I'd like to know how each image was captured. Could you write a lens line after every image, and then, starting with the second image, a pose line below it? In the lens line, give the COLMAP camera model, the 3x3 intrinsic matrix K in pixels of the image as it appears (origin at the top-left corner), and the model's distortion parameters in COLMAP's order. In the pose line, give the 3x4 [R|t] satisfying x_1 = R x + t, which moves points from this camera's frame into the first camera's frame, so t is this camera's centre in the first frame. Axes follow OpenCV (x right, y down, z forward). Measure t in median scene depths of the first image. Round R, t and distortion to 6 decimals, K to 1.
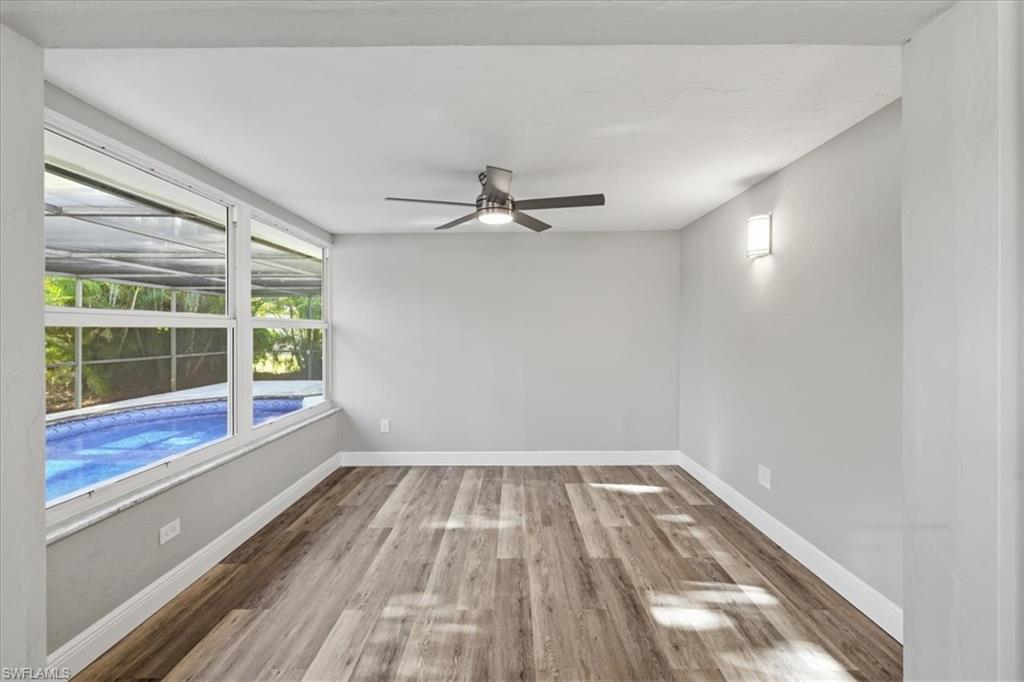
lens RADIAL K [[435.2, 0, 511.3], [0, 435.2, 335.0], [0, 0, 1]] dist [0.000932, 0.000039]
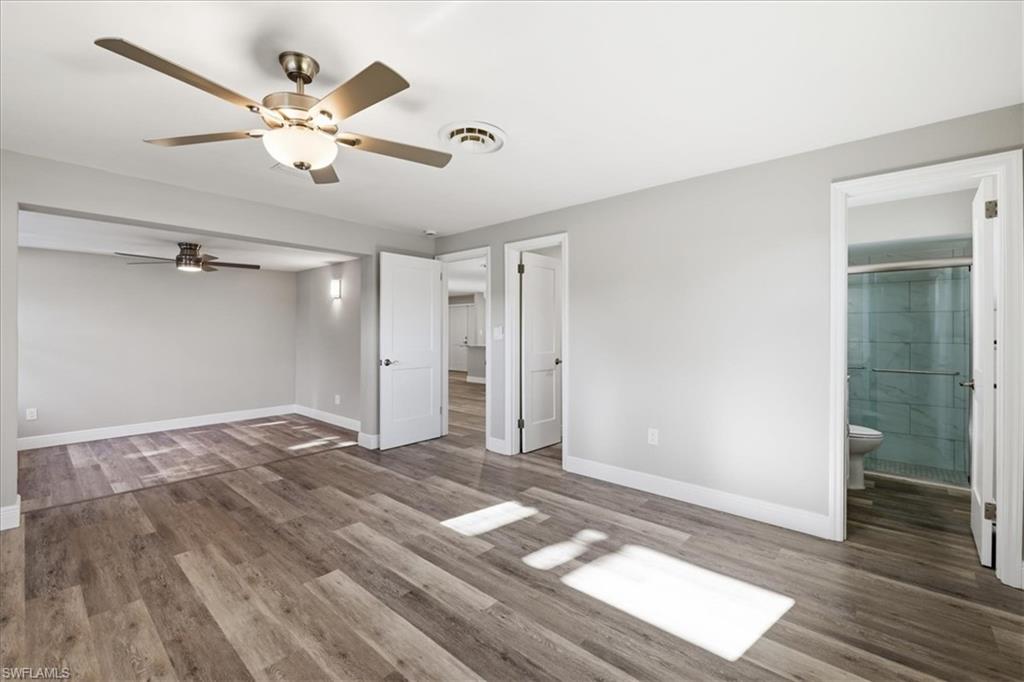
lens RADIAL K [[429.1, 0, 511.4], [0, 429.1, 333.6], [0, 0, 1]] dist [-0.000785, -0.000240]
pose [[0.659806, 0.001415, 0.751435, -0.314782], [0.003543, 0.999981, -0.004994, 0.004646], [-0.751428, 0.005957, 0.659788, -0.734751]]
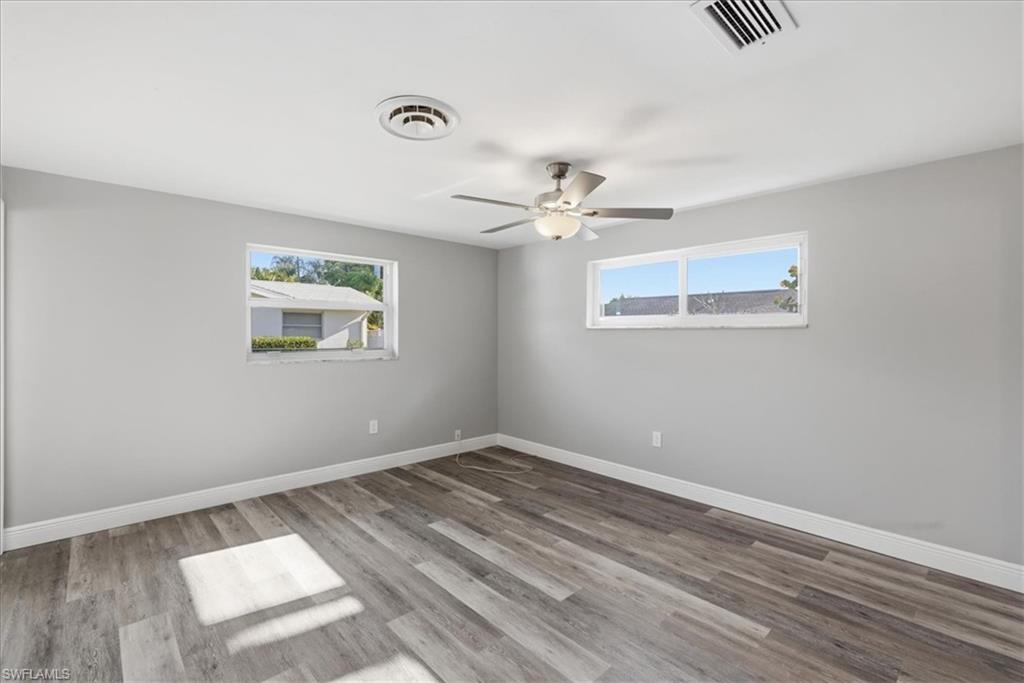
lens RADIAL K [[451.0, 0, 514.8], [0, 451.0, 335.4], [0, 0, 1]] dist [0.000504, -0.000048]
pose [[-0.726152, 0.000410, -0.687534, 0.352908], [-0.010468, 0.999877, 0.011652, -0.031165], [0.687455, 0.015658, -0.726058, 0.126733]]
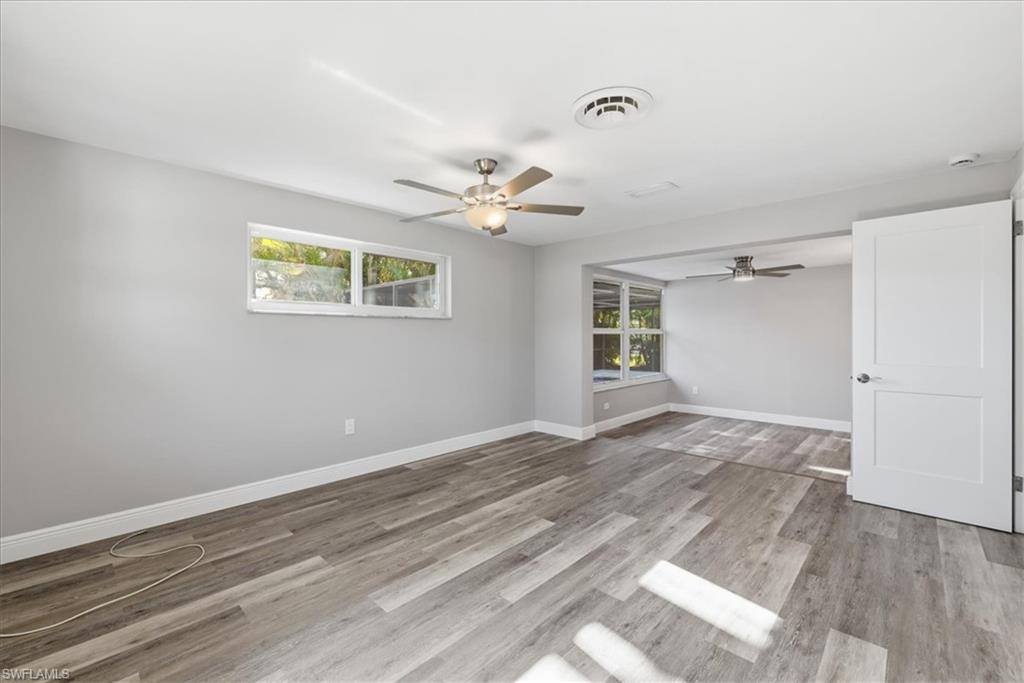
lens RADIAL K [[429.1, 0, 511.4], [0, 429.1, 334.1], [0, 0, 1]] dist [-0.000785, -0.000240]
pose [[0.730710, 0.000166, -0.682688, 0.345896], [-0.007482, 0.999942, -0.007766, 0.004645], [0.682647, 0.010782, 0.730668, -0.758447]]
